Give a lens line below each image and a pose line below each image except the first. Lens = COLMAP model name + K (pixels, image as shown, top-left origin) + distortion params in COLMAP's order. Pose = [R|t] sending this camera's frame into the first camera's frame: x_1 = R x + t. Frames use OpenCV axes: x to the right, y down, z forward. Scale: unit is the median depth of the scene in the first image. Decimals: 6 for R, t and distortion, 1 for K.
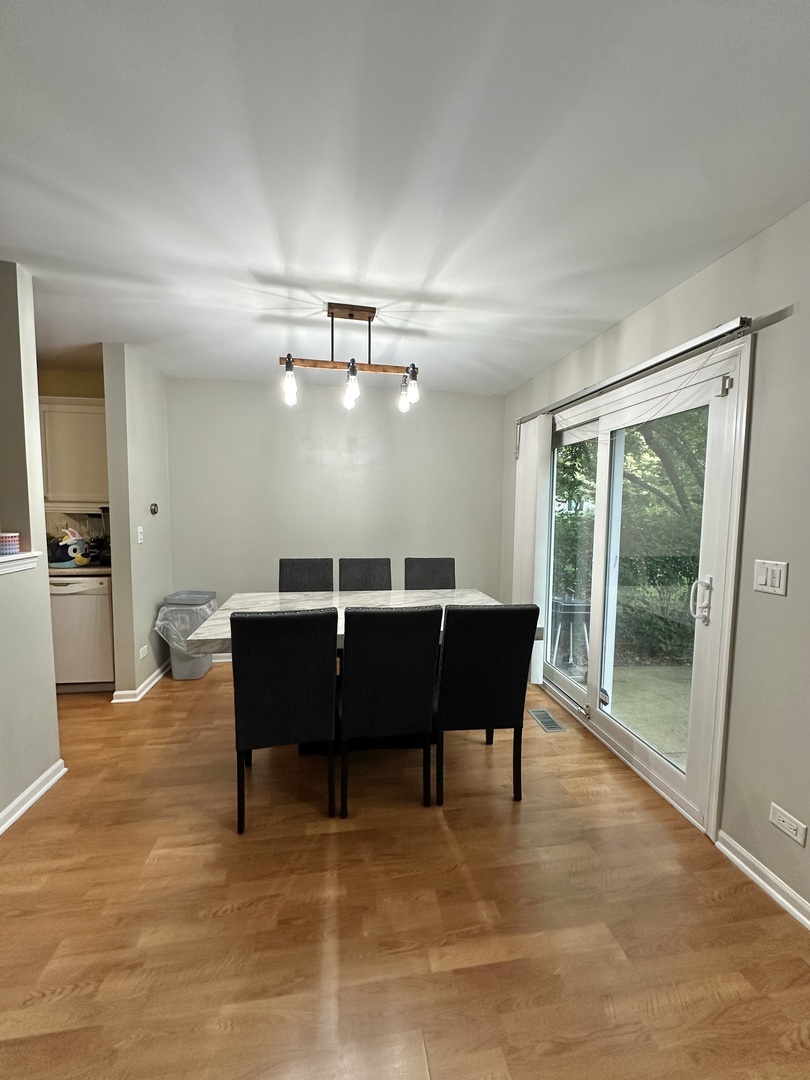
lens RADIAL K [[427.3, 0, 405.1], [0, 427.3, 538.8], [0, 0, 1]] dist [-0.007424, 0.000186]
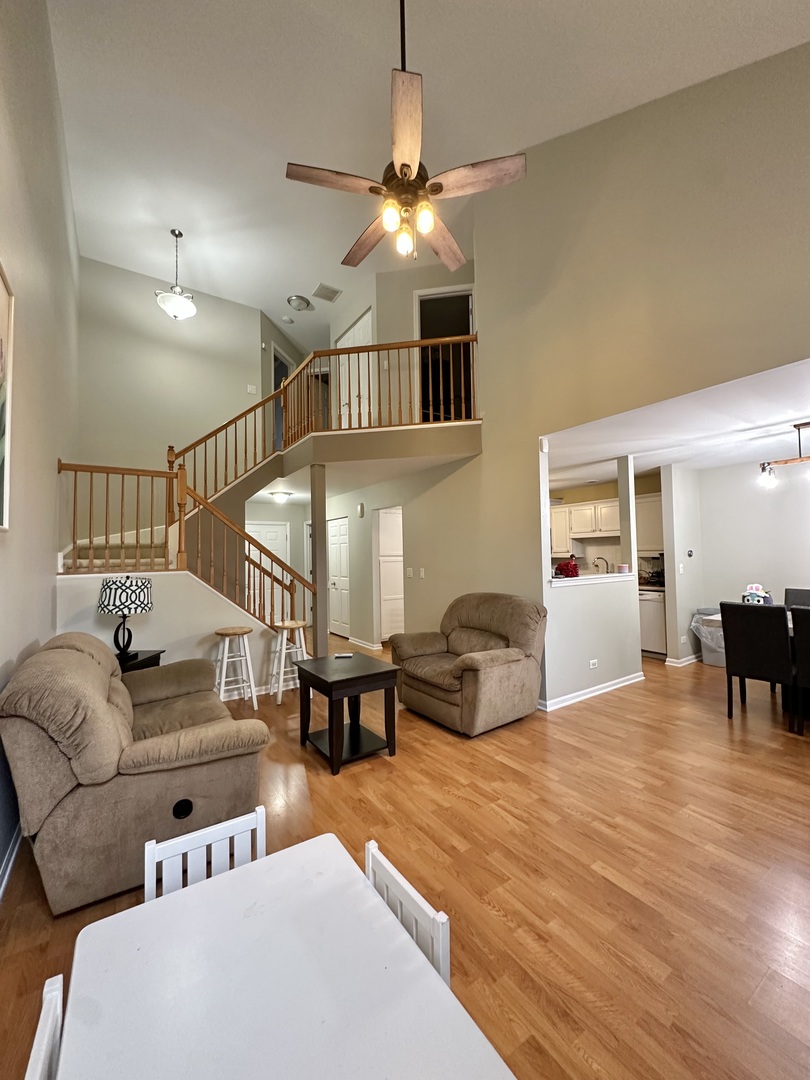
lens RADIAL K [[427.3, 0, 404.2], [0, 427.3, 540.2], [0, 0, 1]] dist [-0.007424, 0.000186]
pose [[0.410007, -0.050258, -0.910696, 0.474844], [-0.046765, 0.996009, -0.076020, 0.056715], [0.910882, 0.073758, 0.406021, -0.701655]]
